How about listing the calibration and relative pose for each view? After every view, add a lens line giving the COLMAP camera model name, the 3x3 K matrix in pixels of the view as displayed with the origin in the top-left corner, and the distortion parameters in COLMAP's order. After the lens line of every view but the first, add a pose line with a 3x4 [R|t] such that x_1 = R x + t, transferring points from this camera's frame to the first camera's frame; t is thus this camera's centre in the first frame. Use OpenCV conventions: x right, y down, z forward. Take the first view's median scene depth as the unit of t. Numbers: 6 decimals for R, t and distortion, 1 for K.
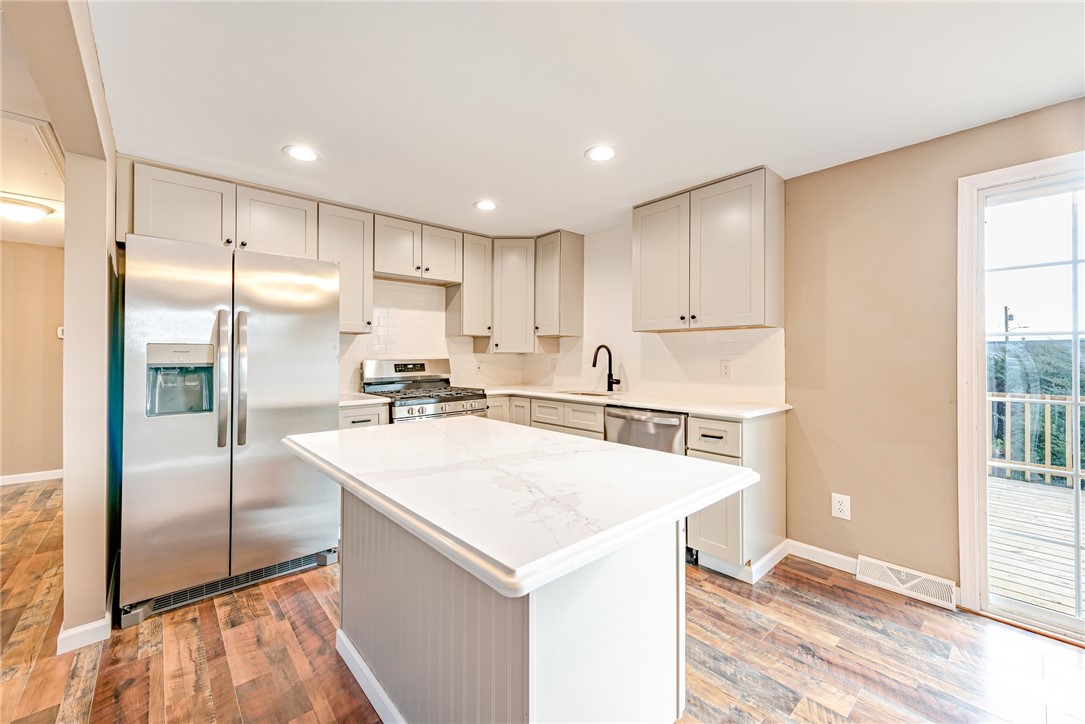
lens RADIAL K [[426.8, 0, 540.7], [0, 426.8, 358.9], [0, 0, 1]] dist [0.008754, -0.002036]
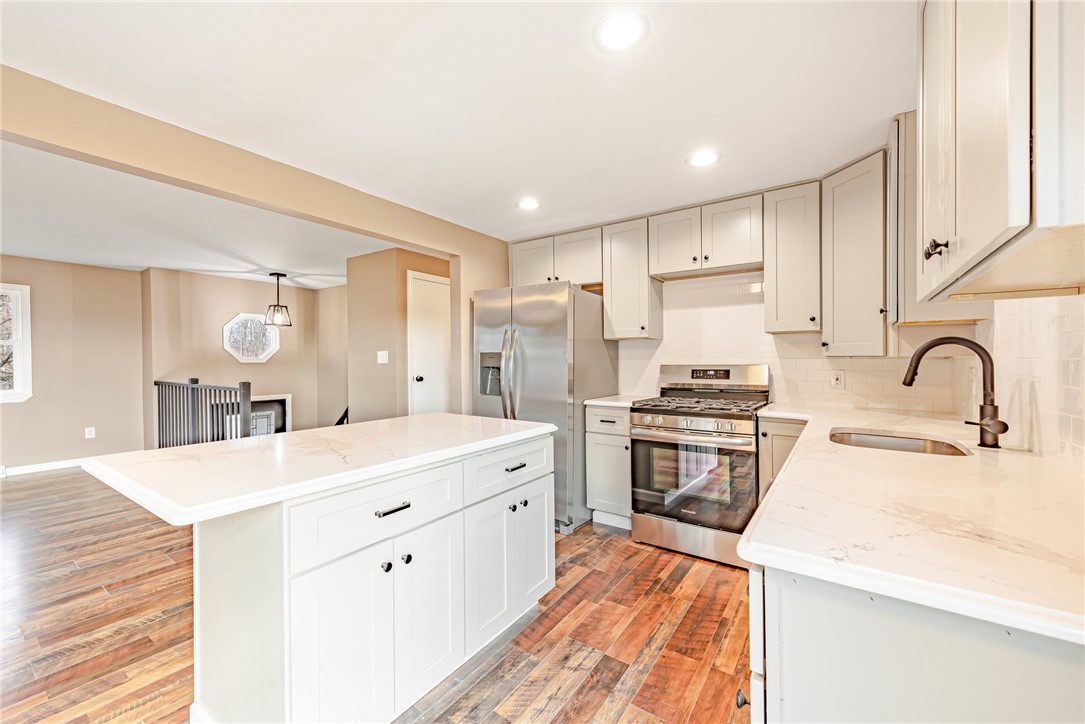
lens RADIAL K [[426.8, 0, 542.4], [0, 426.8, 359.0], [0, 0, 1]] dist [0.008754, -0.002036]
pose [[0.239995, -0.001217, -0.970773, 0.445043], [-0.012617, 0.999911, -0.004373, -0.002032], [0.970692, 0.013298, 0.239958, 0.464445]]
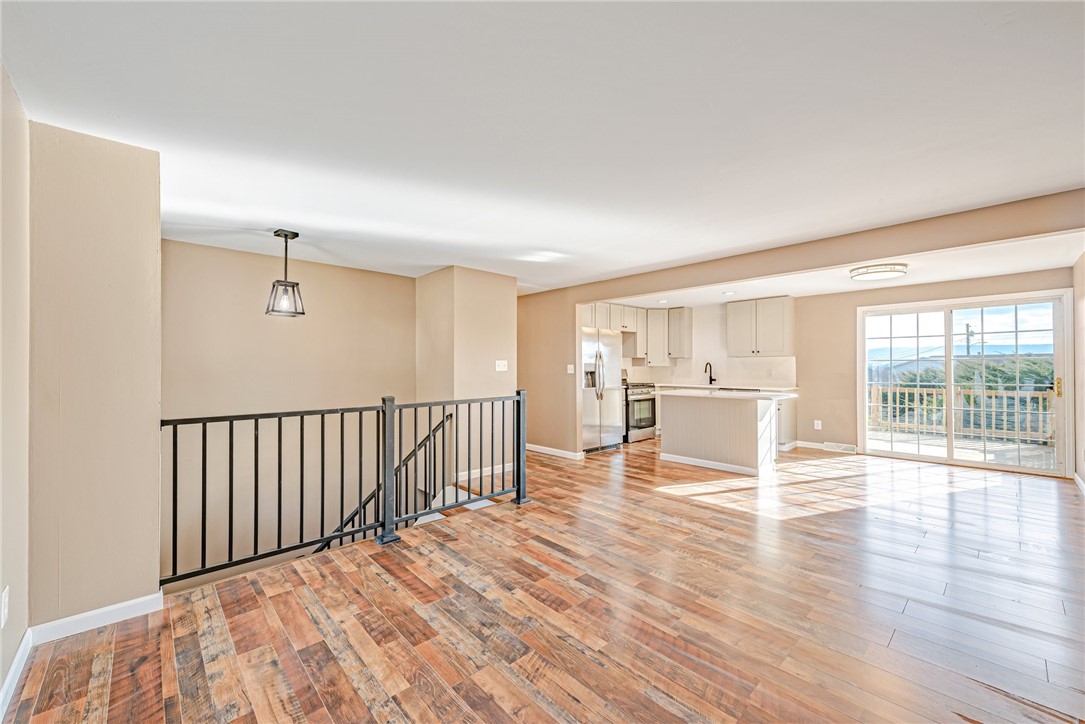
lens RADIAL K [[426.8, 0, 535.5], [0, 426.8, 366.6], [0, 0, 1]] dist [0.008754, -0.002036]
pose [[0.999757, 0.002339, 0.021930, -0.723130], [-0.002162, 0.999965, -0.008060, 0.005879], [-0.021948, 0.008011, 0.999727, -1.056238]]
